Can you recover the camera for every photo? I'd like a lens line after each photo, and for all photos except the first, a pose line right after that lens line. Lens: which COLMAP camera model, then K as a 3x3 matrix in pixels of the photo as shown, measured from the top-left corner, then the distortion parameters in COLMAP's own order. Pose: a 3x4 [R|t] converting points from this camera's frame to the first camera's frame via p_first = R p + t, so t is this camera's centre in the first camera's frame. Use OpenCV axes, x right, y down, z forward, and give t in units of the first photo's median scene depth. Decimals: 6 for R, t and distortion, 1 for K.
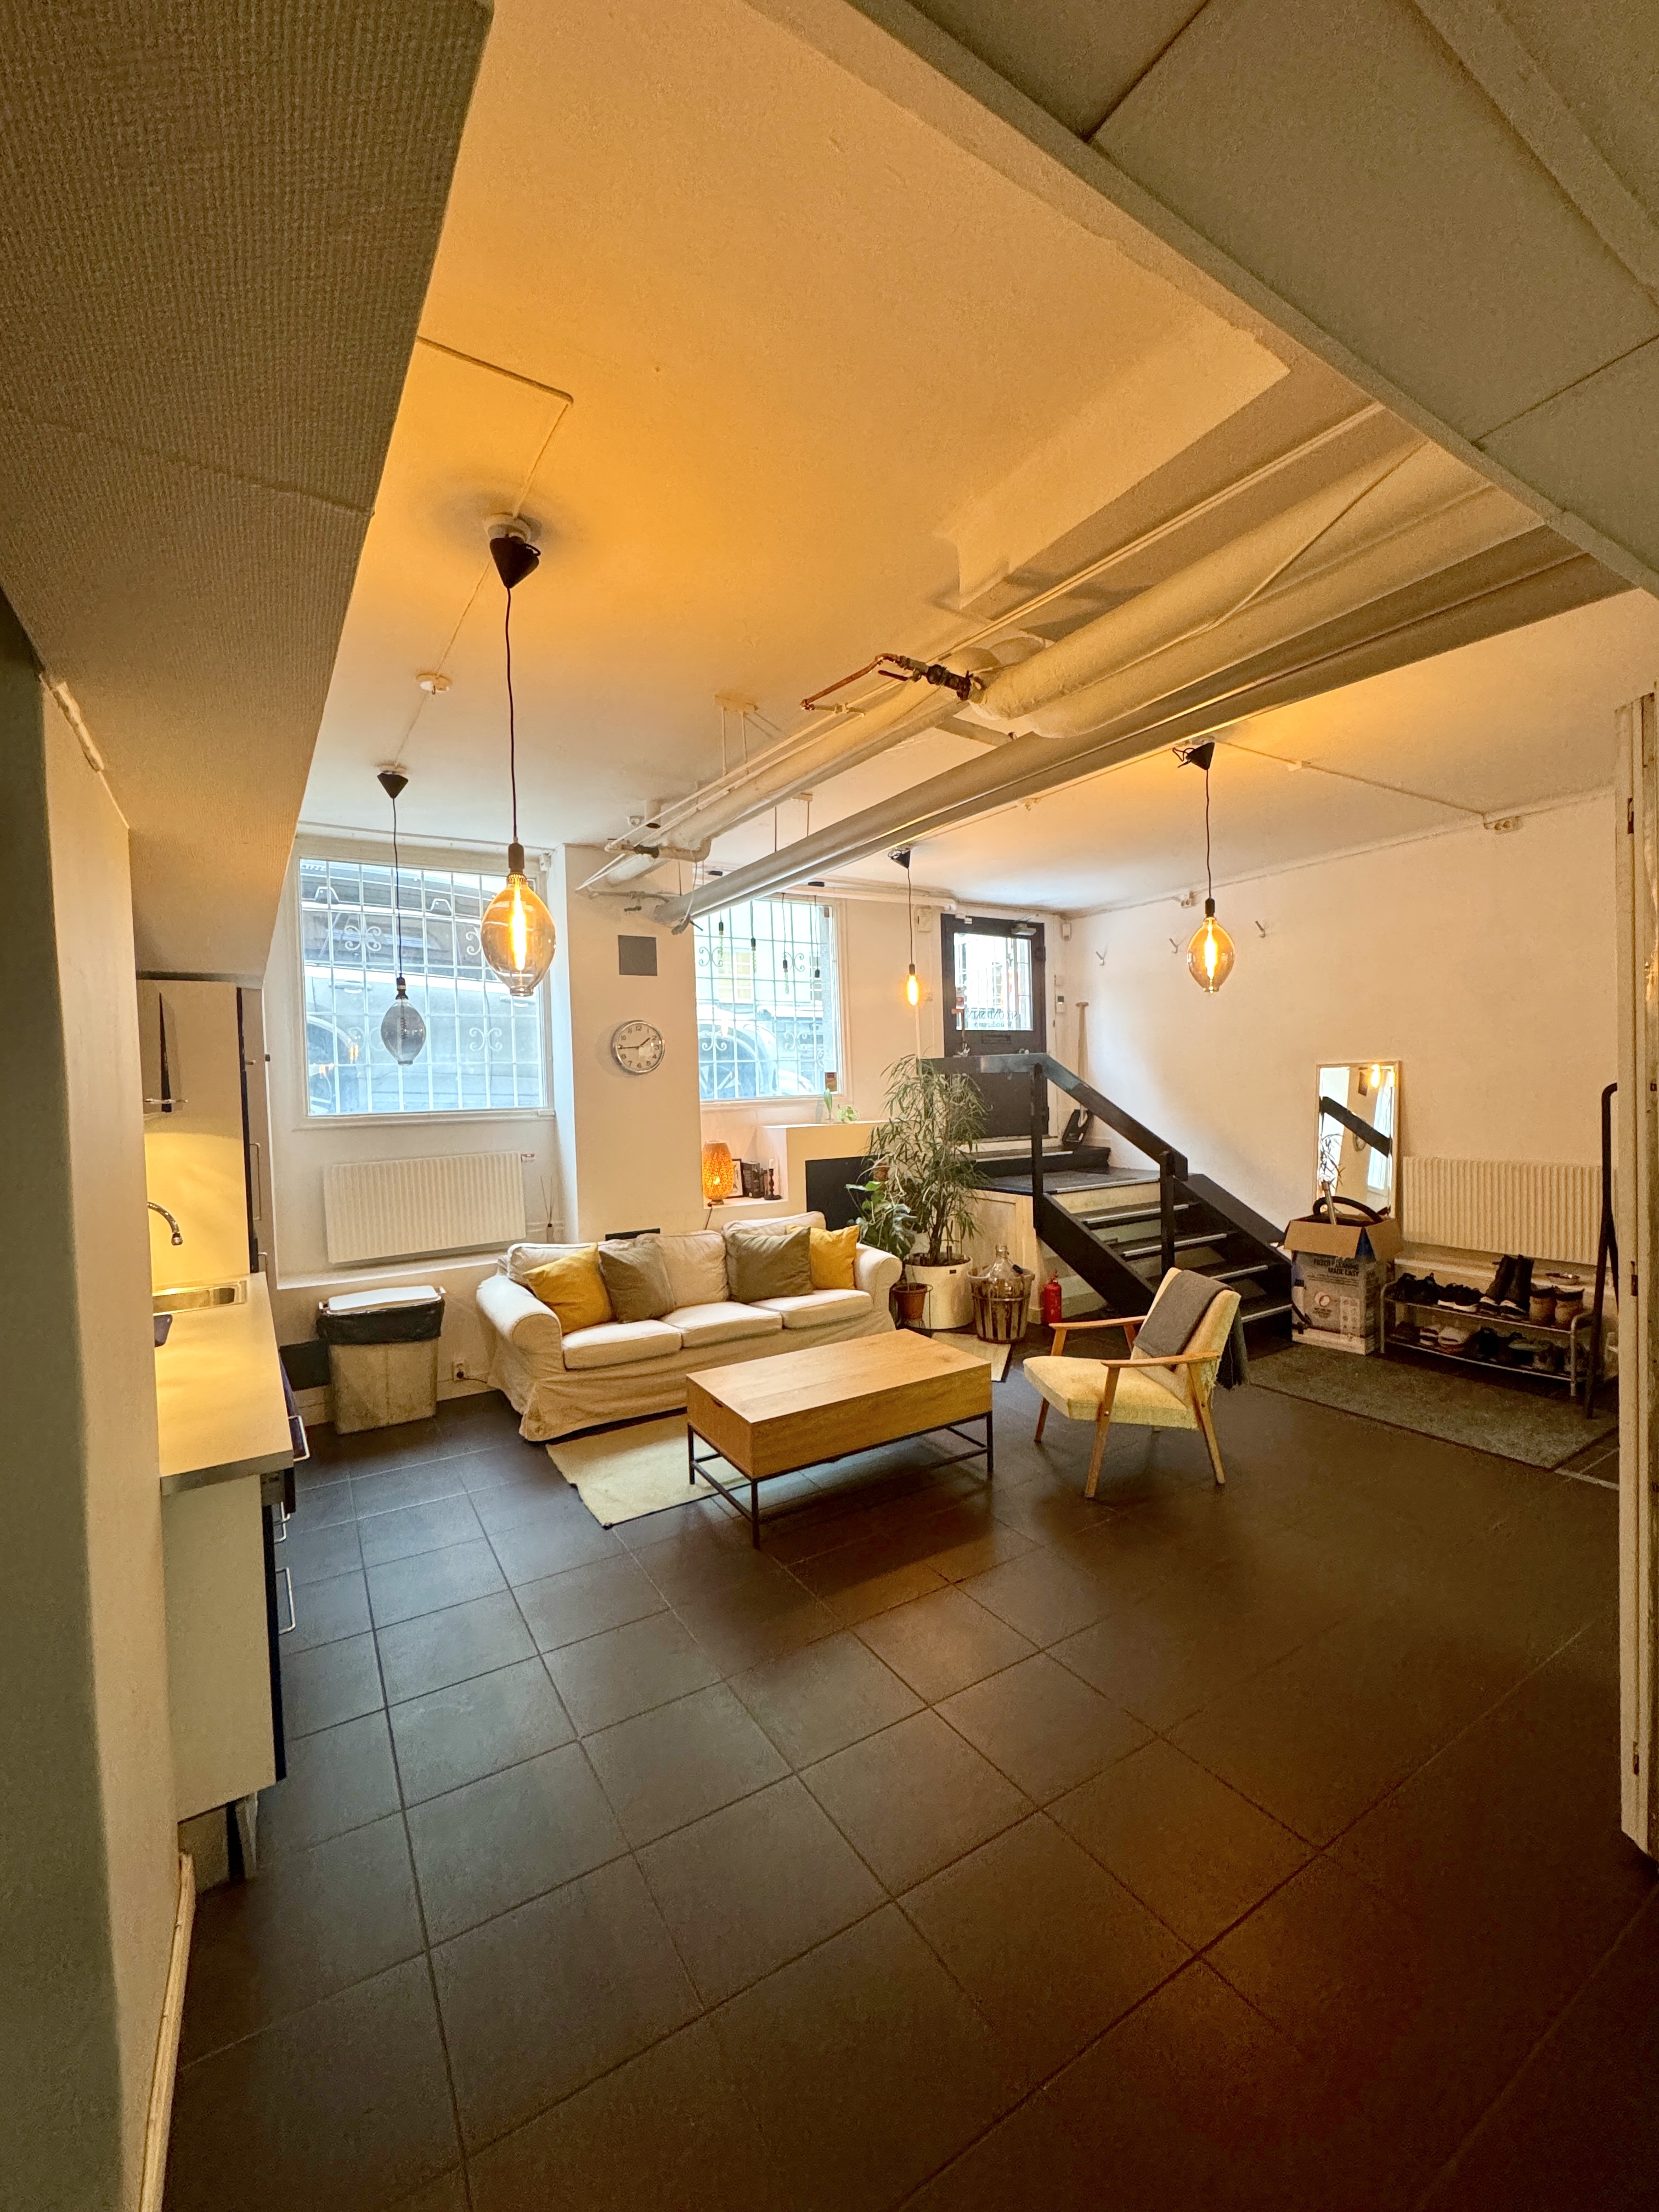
lens RADIAL K [[896.4, 0, 829.5], [0, 896.4, 1106.0], [0, 0, 1]] dist [-0.000011, -0.000004]
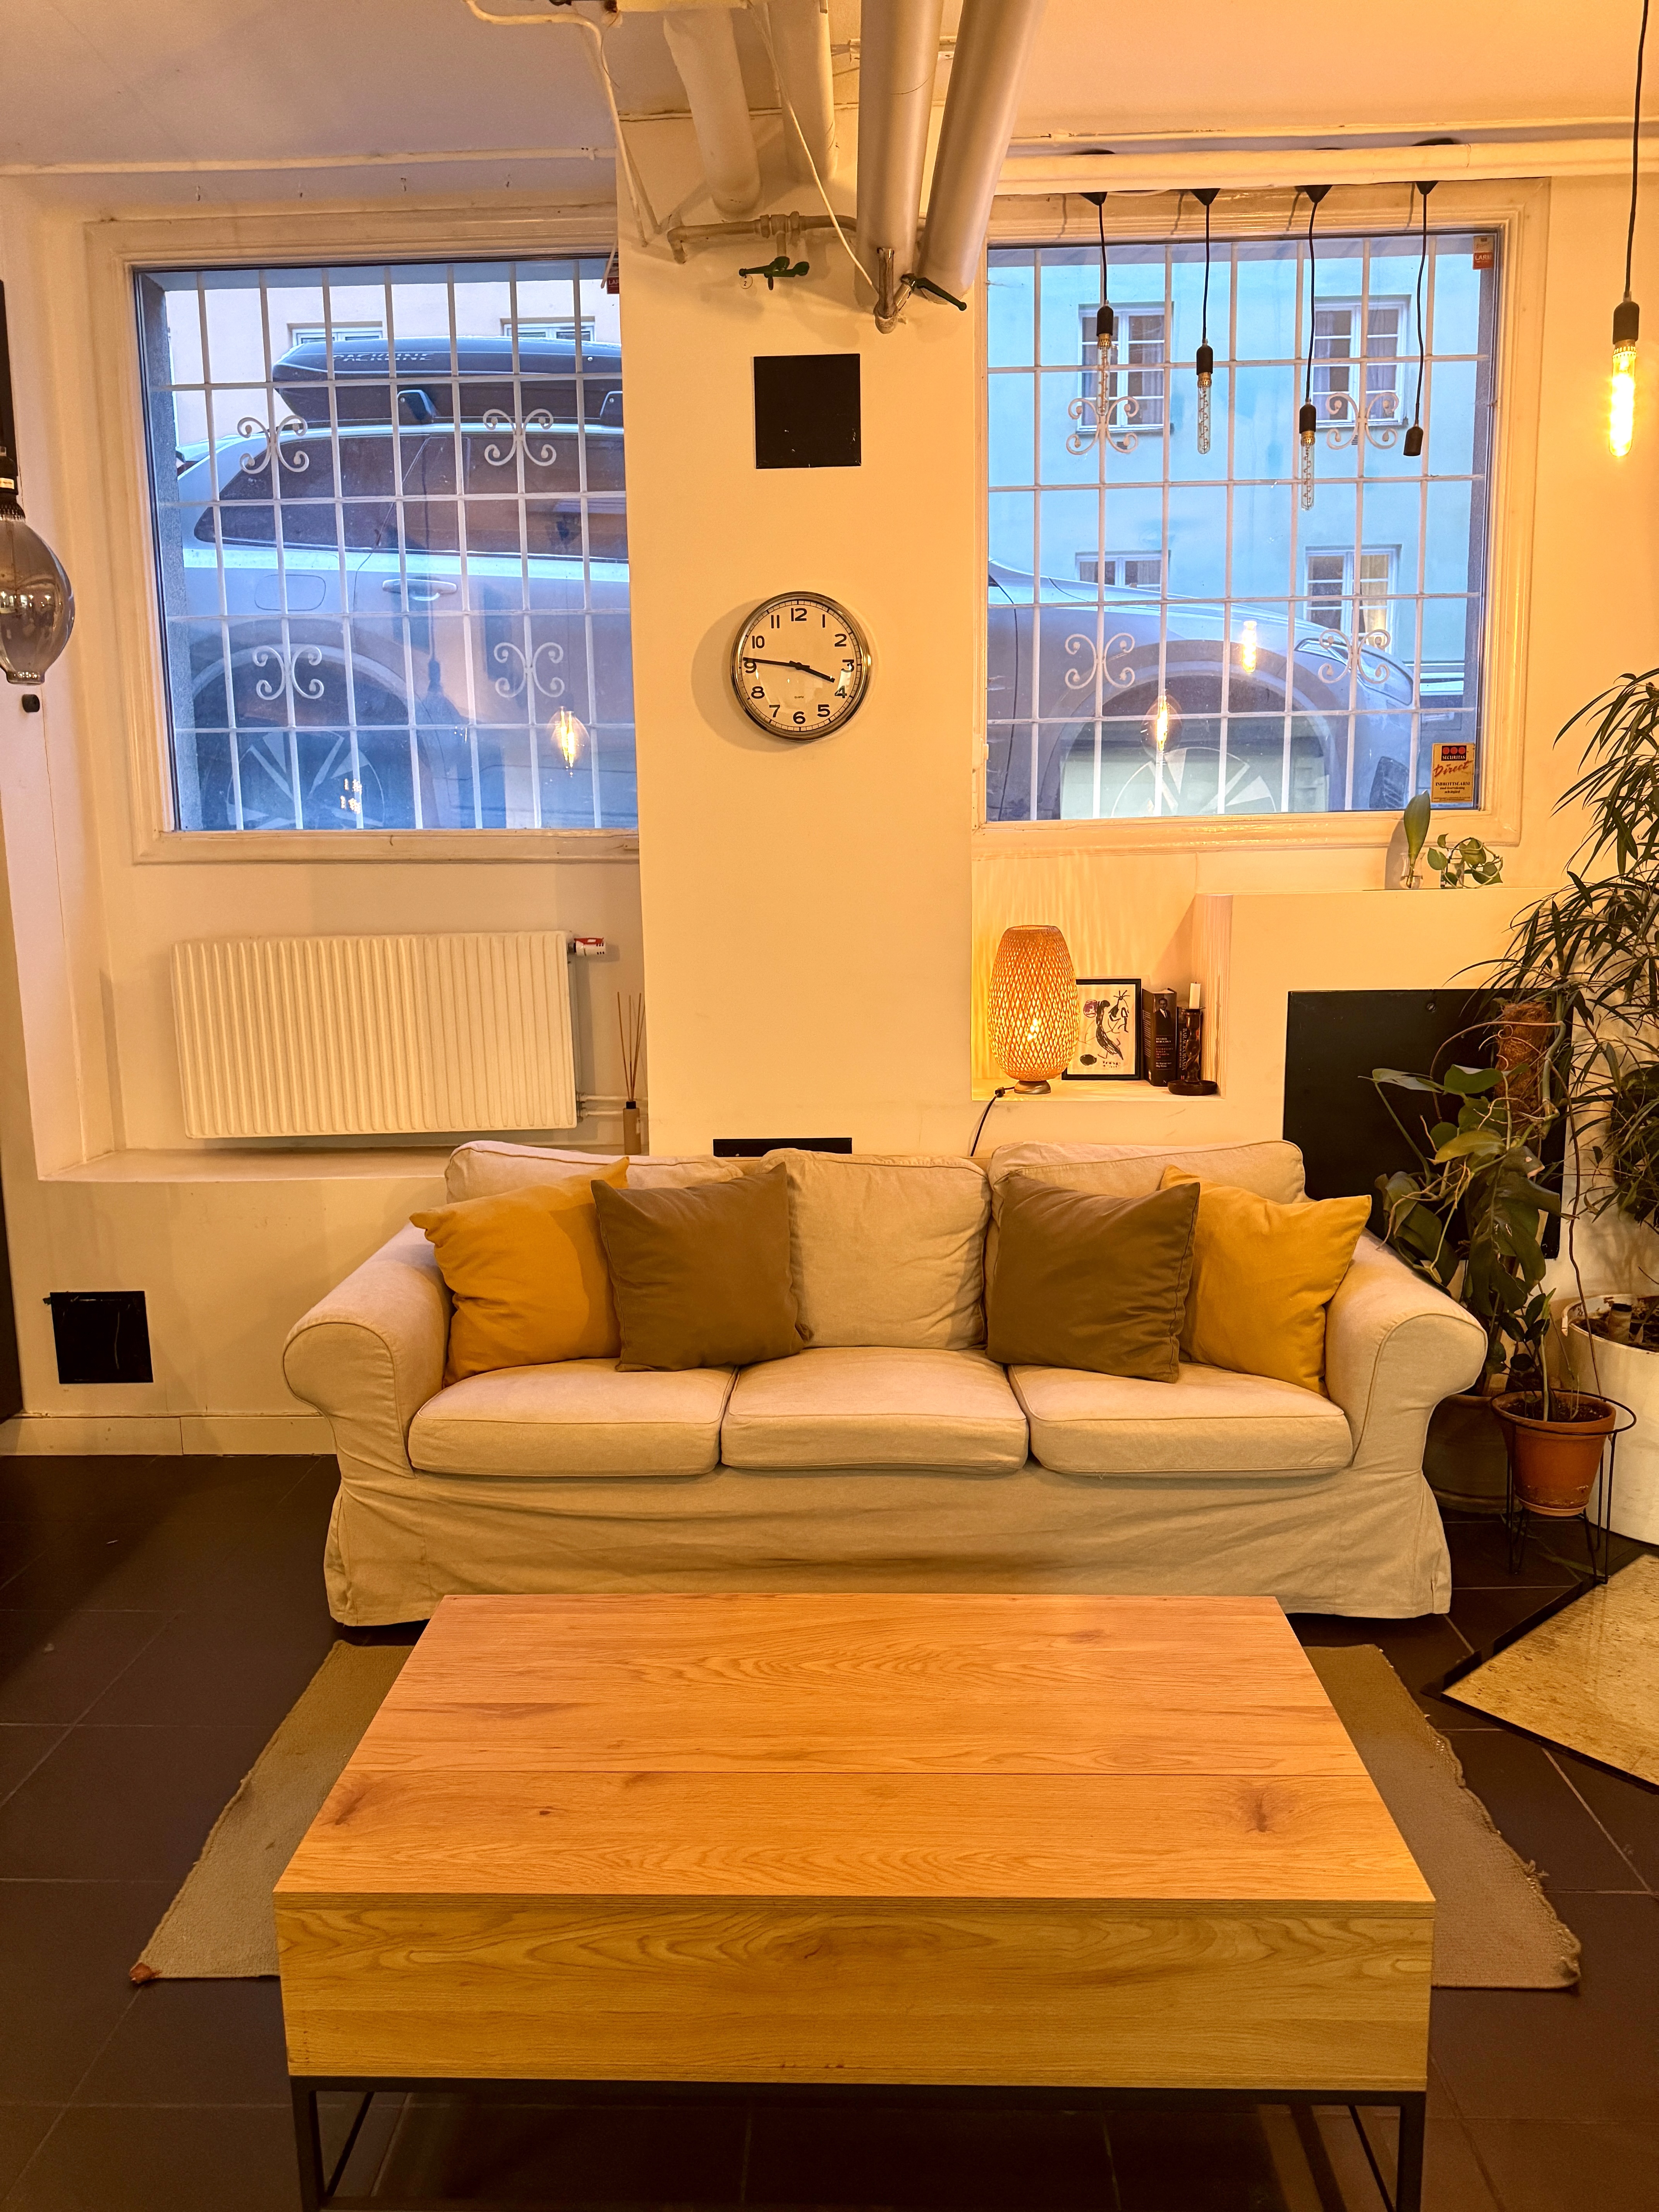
lens RADIAL K [[1536.8, 0, 829.5], [0, 1536.8, 1106.0], [0, 0, 1]] dist [0.132734, -0.170180]
pose [[0.837666, 0.097851, -0.537346, 0.173459], [-0.025654, 0.989784, 0.140249, 0.027149], [0.545580, -0.103697, 0.831619, 0.433846]]
